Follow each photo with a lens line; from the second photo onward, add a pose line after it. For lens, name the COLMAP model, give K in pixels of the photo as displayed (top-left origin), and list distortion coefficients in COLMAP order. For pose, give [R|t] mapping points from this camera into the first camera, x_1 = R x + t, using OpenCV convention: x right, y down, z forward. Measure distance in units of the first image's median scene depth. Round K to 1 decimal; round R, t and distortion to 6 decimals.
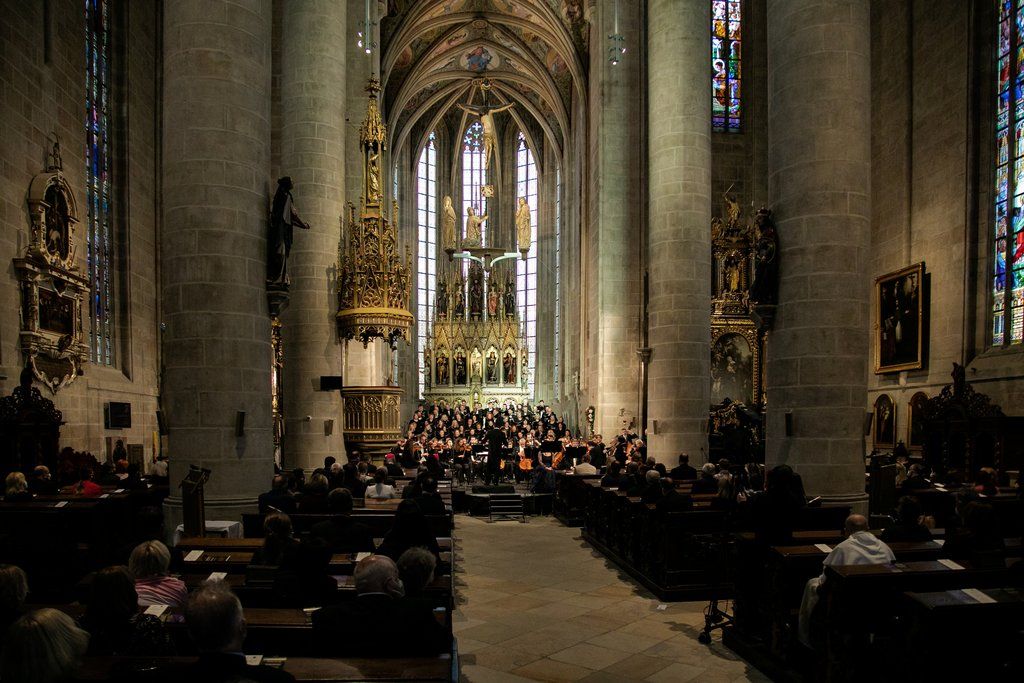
lens RADIAL K [[731.1, 0, 502.3], [0, 731.1, 468.8], [0, 0, 1]] dist [-0.066241, 0.008709]
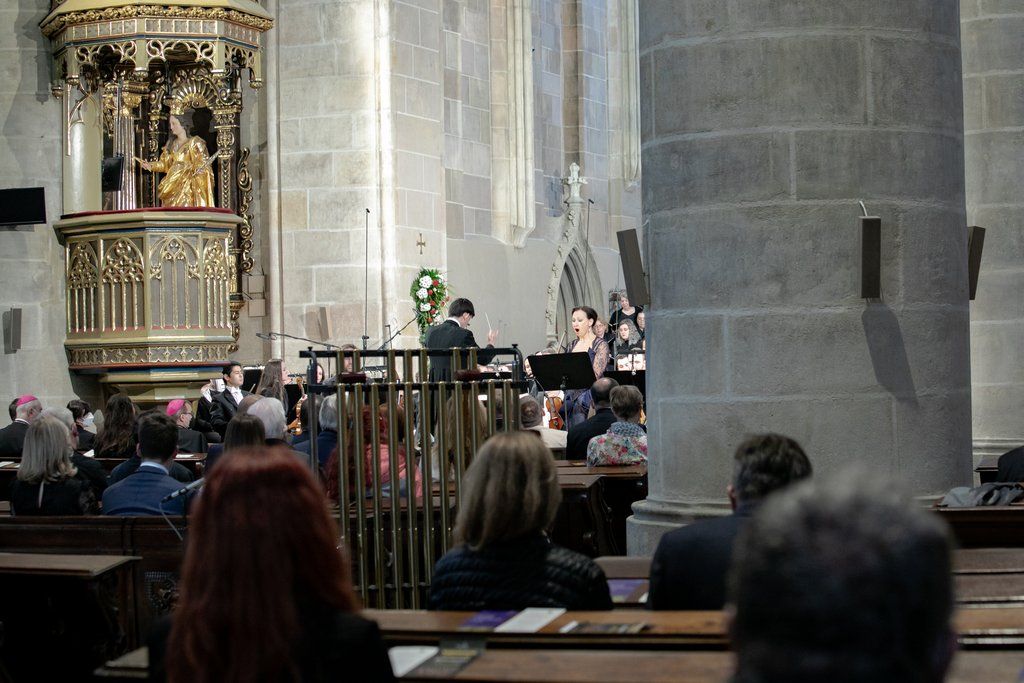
lens RADIAL K [[2472.4, 0, 512.0], [0, 2472.4, 341.5], [0, 0, 1]] dist [-0.260478, -0.123213]
pose [[0.895284, -0.022943, -0.444905, 0.371167], [-0.005208, 0.998066, -0.061949, 0.016457], [0.445466, 0.057779, 0.893433, 0.015530]]
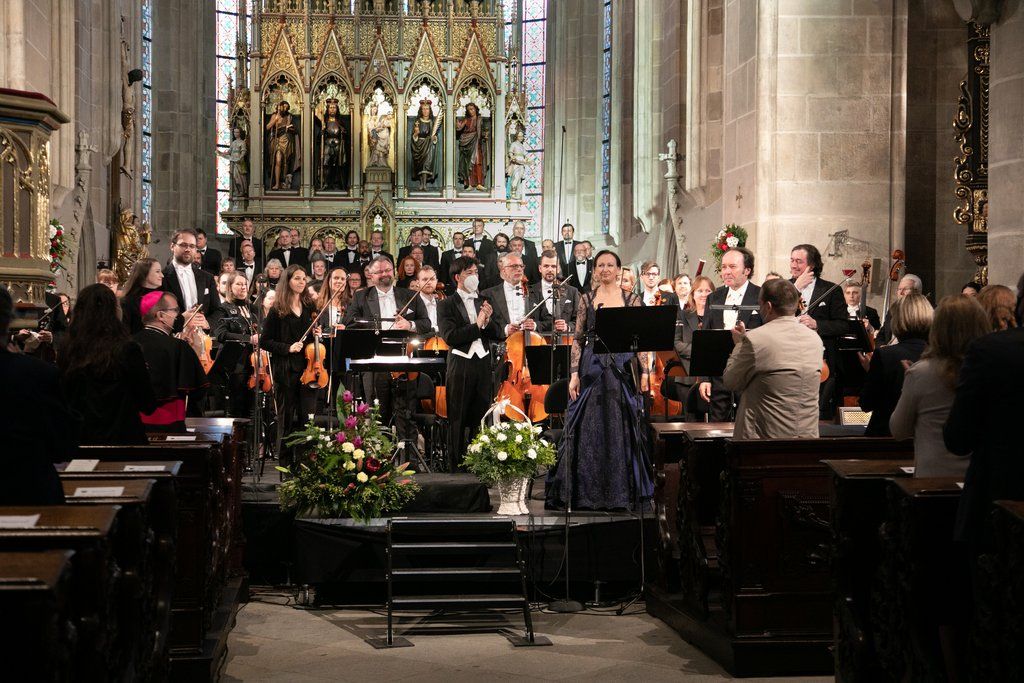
lens RADIAL K [[1678.5, 0, 508.8], [0, 1678.5, 304.0], [0, 0, 1]] dist [0.238757, -0.000530]
pose [[0.999488, 0.006234, 0.031375, 0.003289], [-0.003728, 0.996845, -0.079291, 0.005189], [-0.031770, 0.079133, 0.996358, 0.292462]]
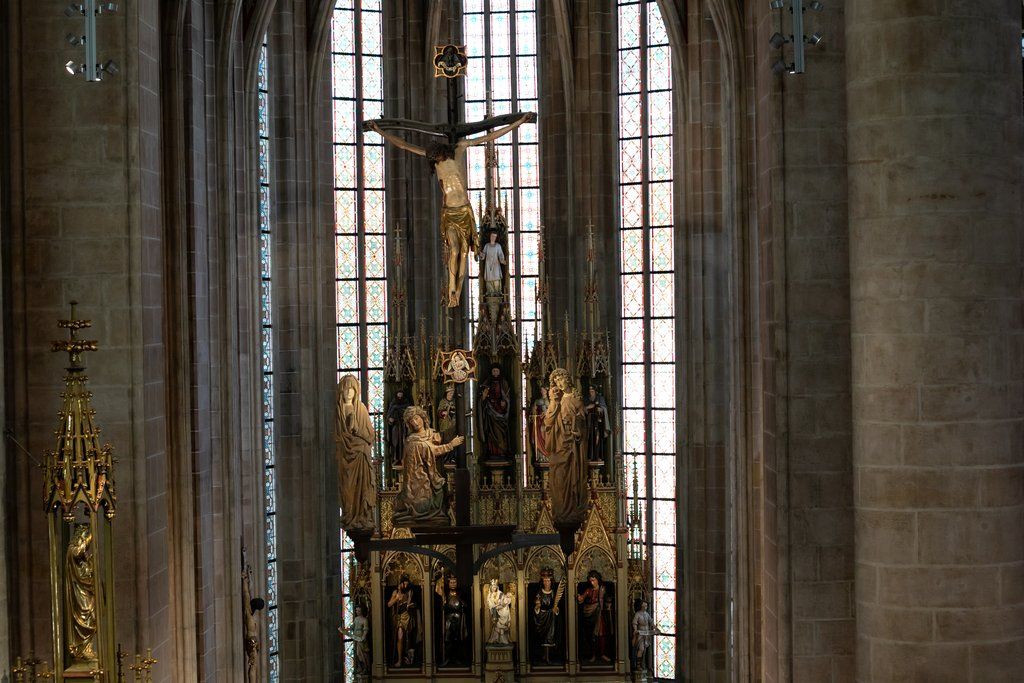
lens RADIAL K [[2169.0, 0, 512.0], [0, 2169.0, 341.5], [0, 0, 1]] dist [-0.112615, -0.188376]
pose [[0.995850, -0.016938, -0.089424, 0.099251], [0.013244, 0.999040, -0.041747, -0.348585], [0.090045, 0.040389, 0.995118, -0.050380]]
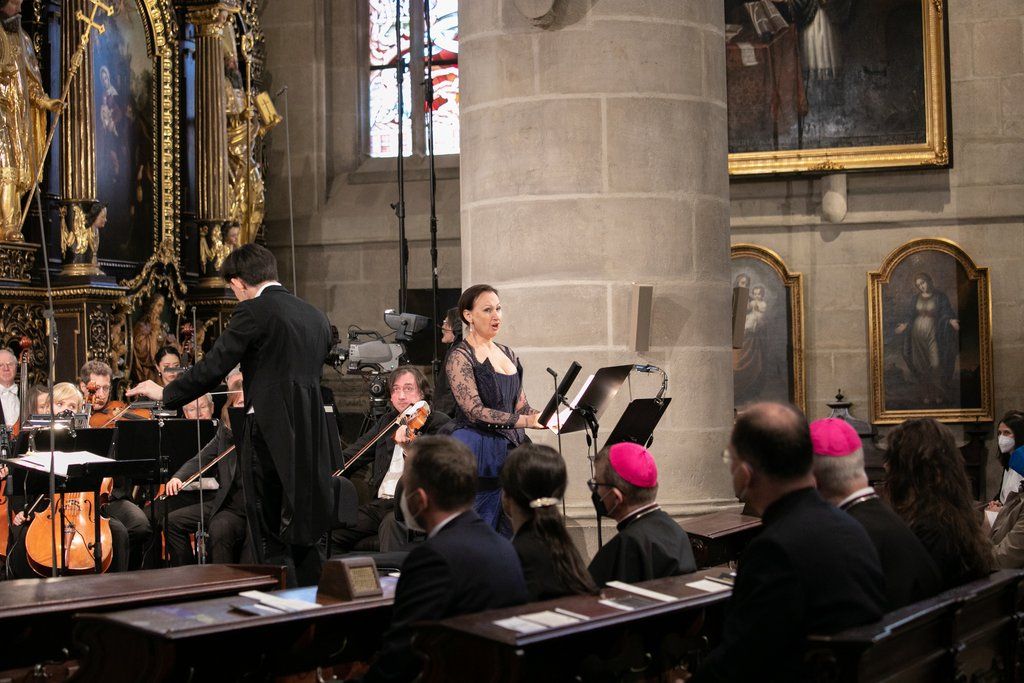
lens RADIAL K [[2389.6, 0, 512.0], [0, 2389.6, 341.5], [0, 0, 1]] dist [-0.100408, -0.196440]
pose [[0.414991, 0.024043, 0.909508, -0.337626], [0.066643, 0.996162, -0.056741, -0.008685], [-0.907381, 0.084160, 0.411796, 0.543580]]
